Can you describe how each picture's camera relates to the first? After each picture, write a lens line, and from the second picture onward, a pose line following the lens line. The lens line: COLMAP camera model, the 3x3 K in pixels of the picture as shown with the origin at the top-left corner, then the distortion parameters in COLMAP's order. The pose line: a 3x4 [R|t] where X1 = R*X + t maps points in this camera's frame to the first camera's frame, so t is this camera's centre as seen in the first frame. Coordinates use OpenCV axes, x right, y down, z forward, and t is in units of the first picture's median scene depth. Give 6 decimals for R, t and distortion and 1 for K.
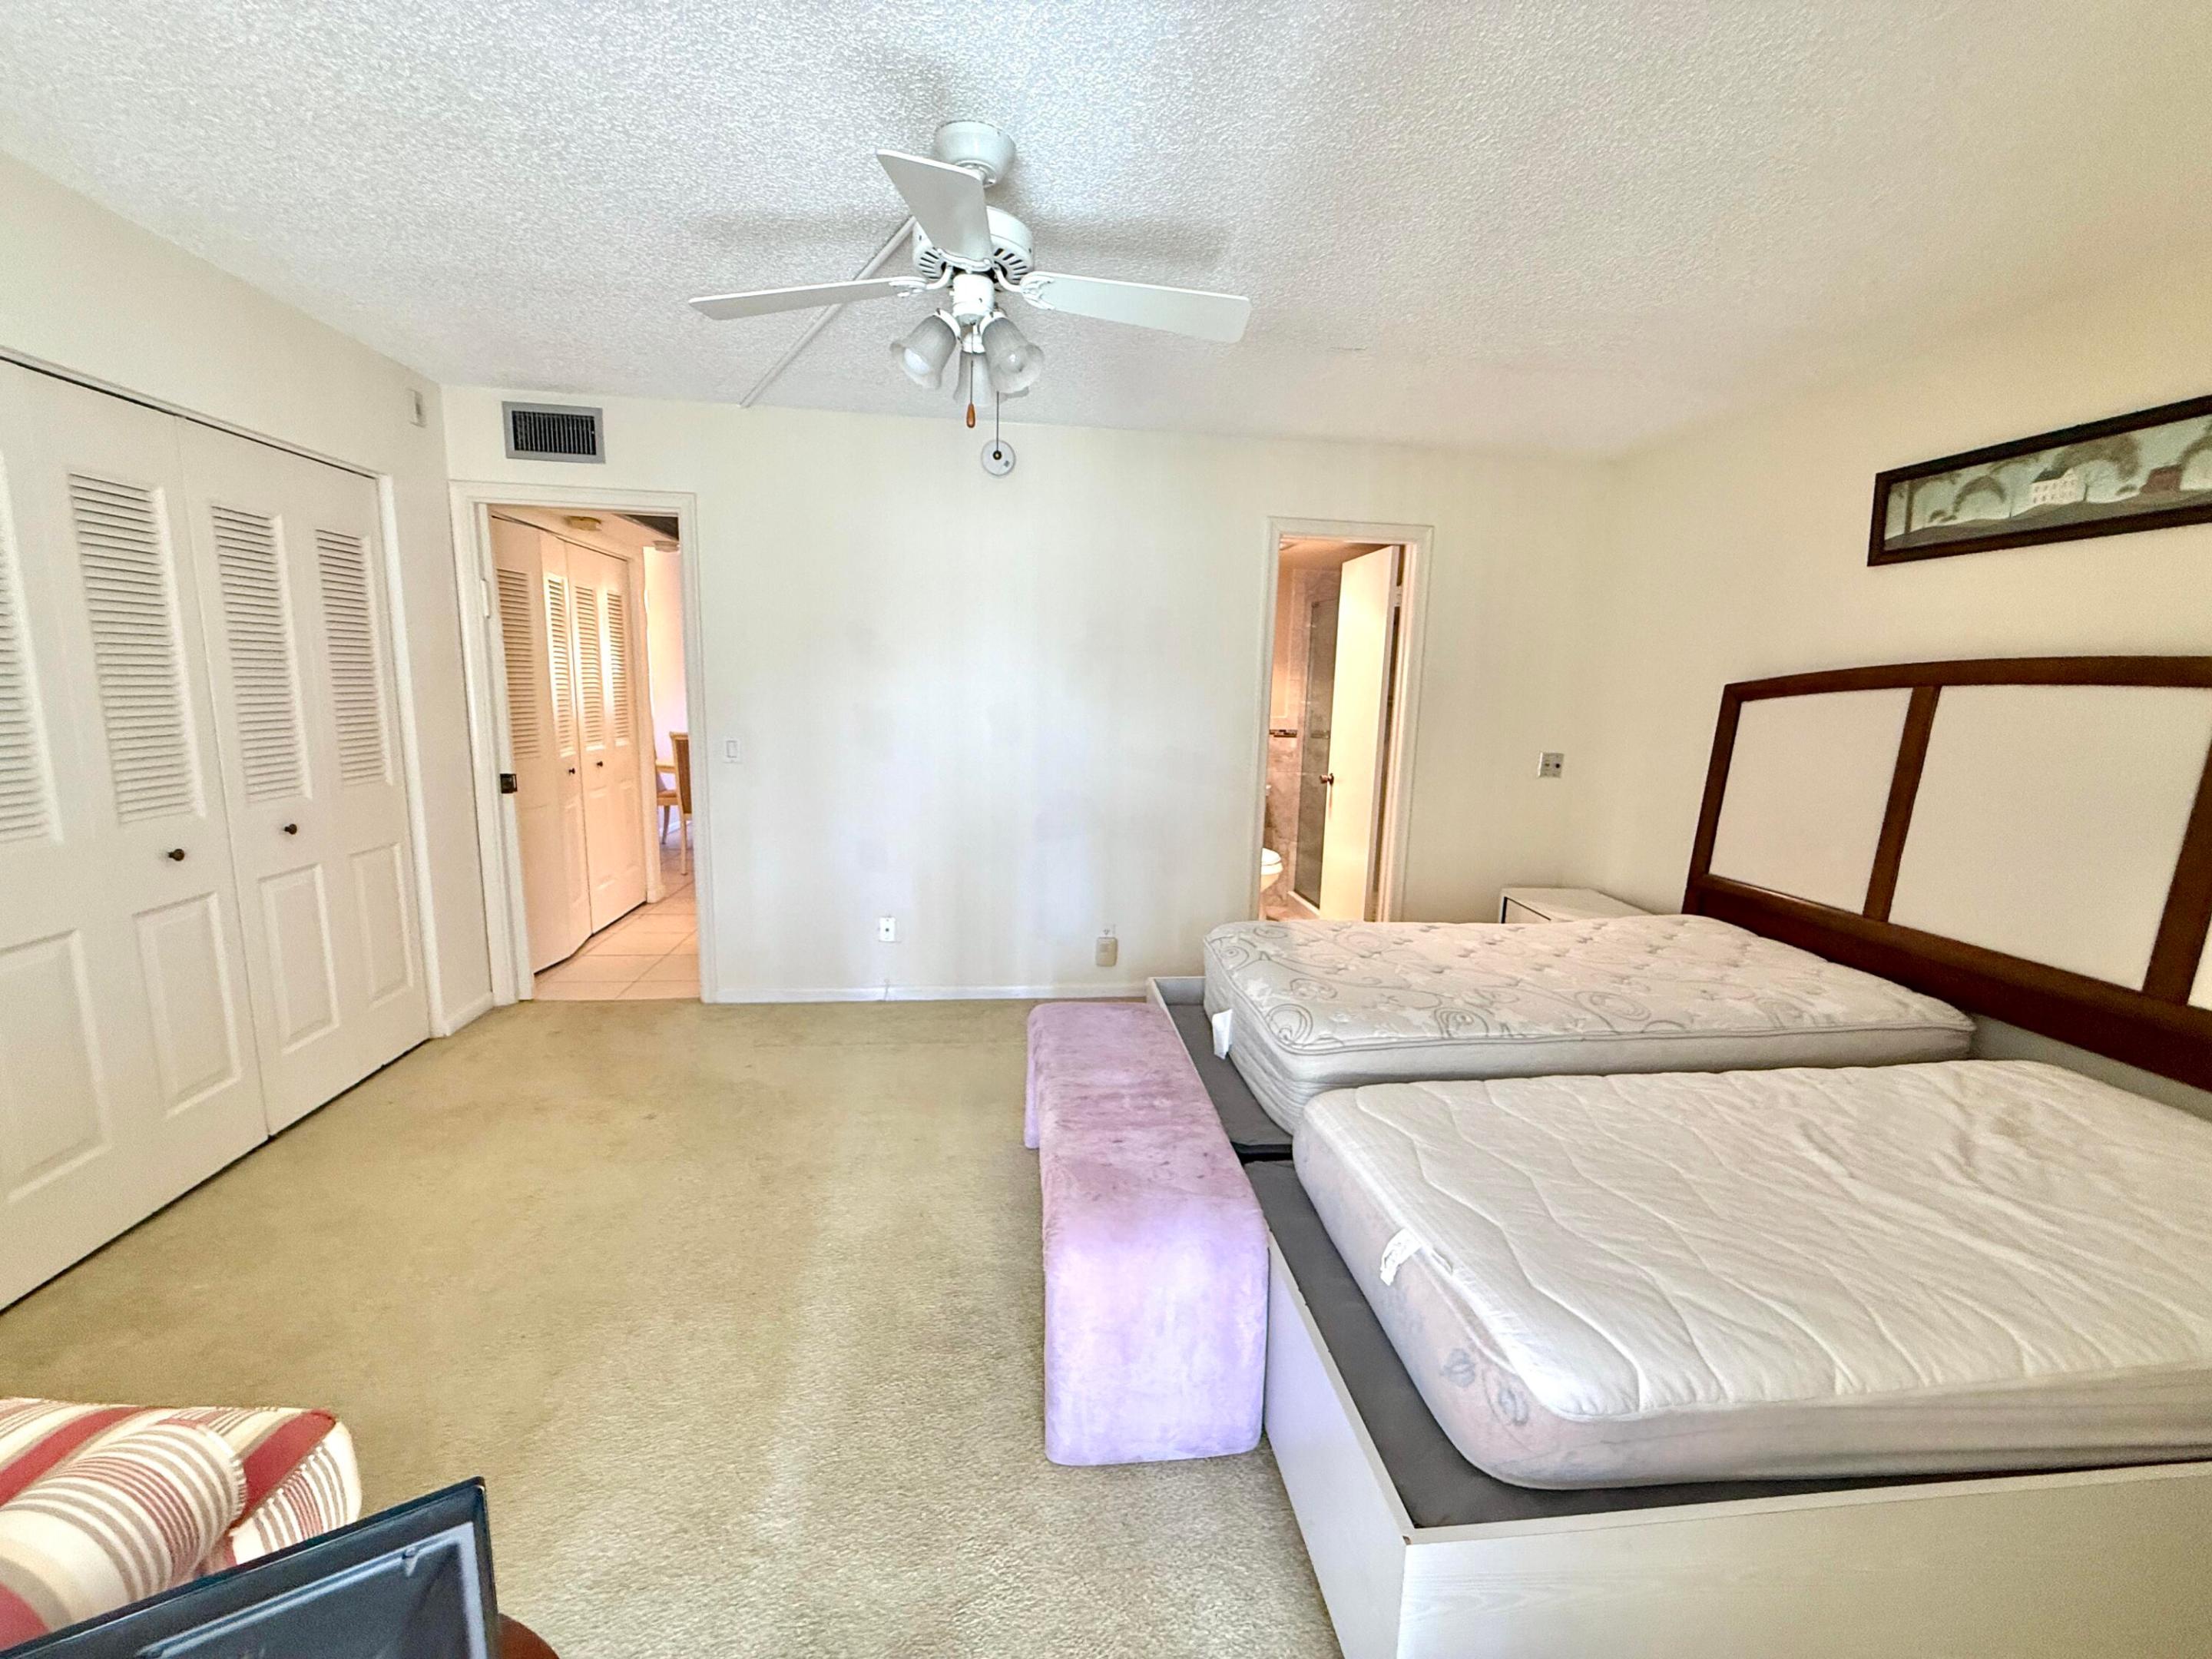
lens RADIAL K [[881.1, 0, 1100.2], [0, 881.1, 828.6], [0, 0, 1]] dist [-0.001727, 0.000783]
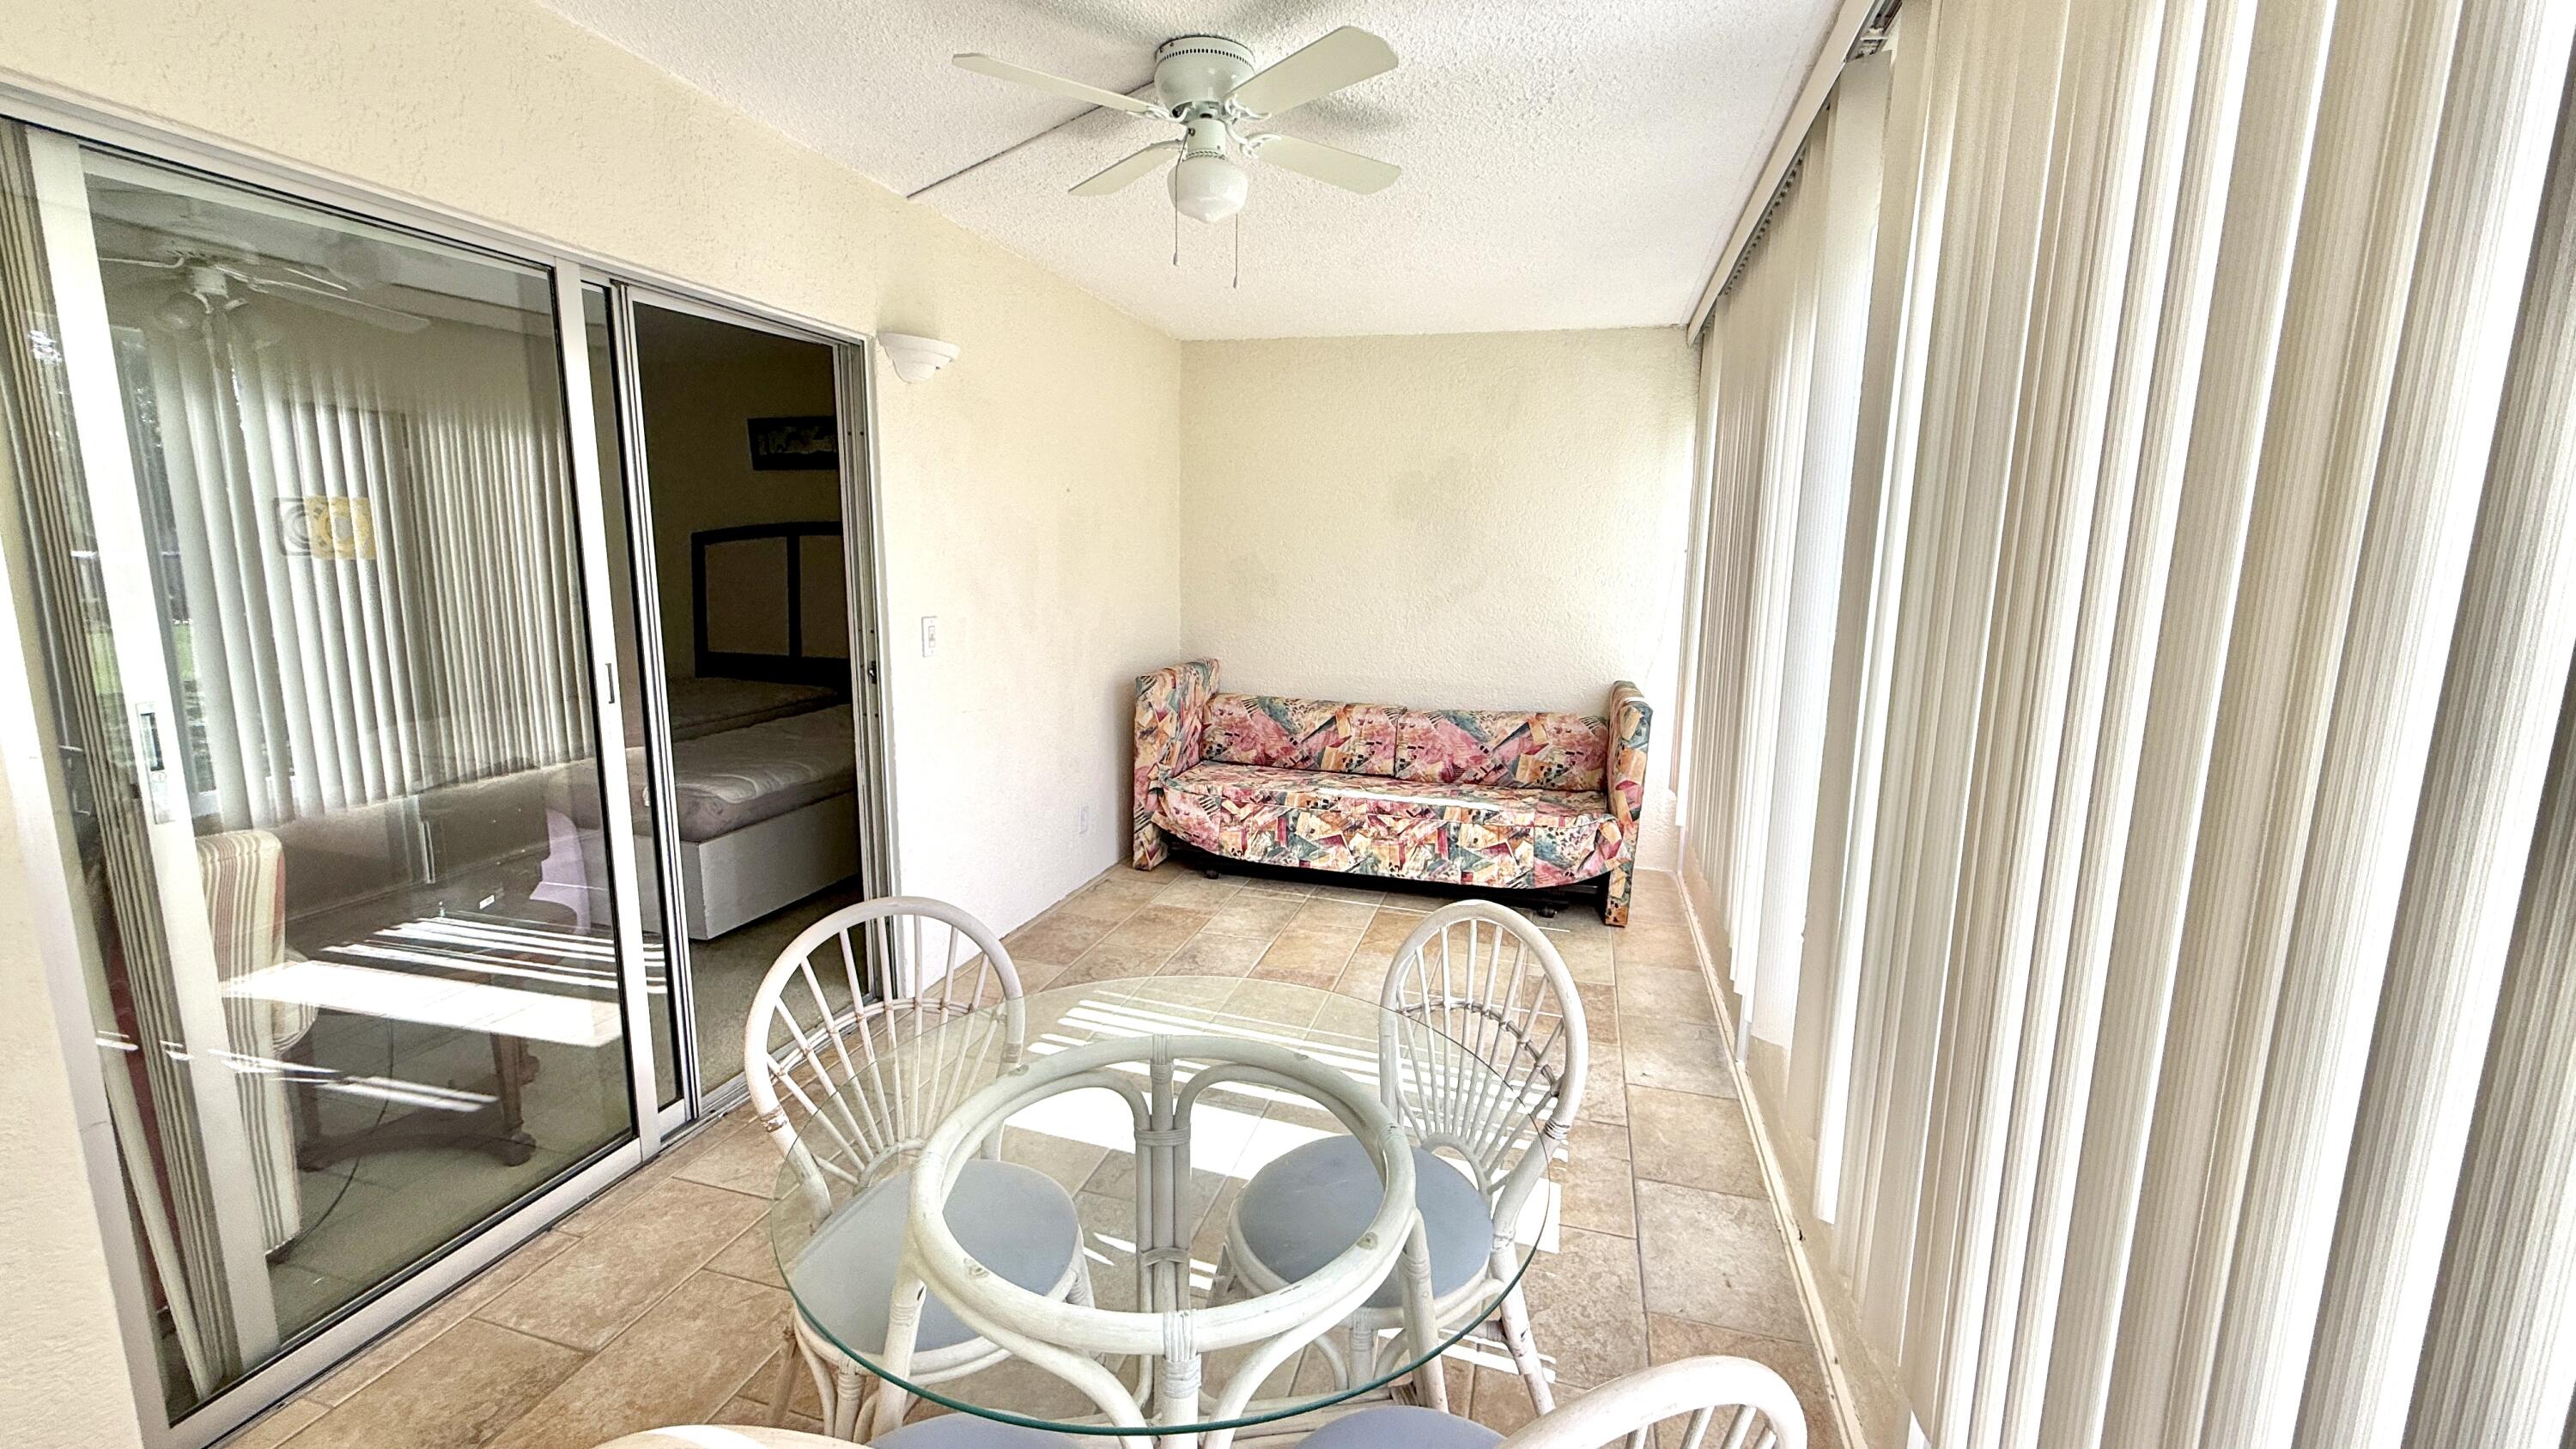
lens RADIAL K [[1022.5, 0, 1300.5], [0, 1022.5, 721.5], [0, 0, 1]] dist [-0.001576, 0.000478]
pose [[0.364973, -0.171025, 0.915175, -0.872514], [0.143684, 0.981553, 0.126129, 0.132506], [-0.919864, 0.085463, 0.382814, -0.951961]]
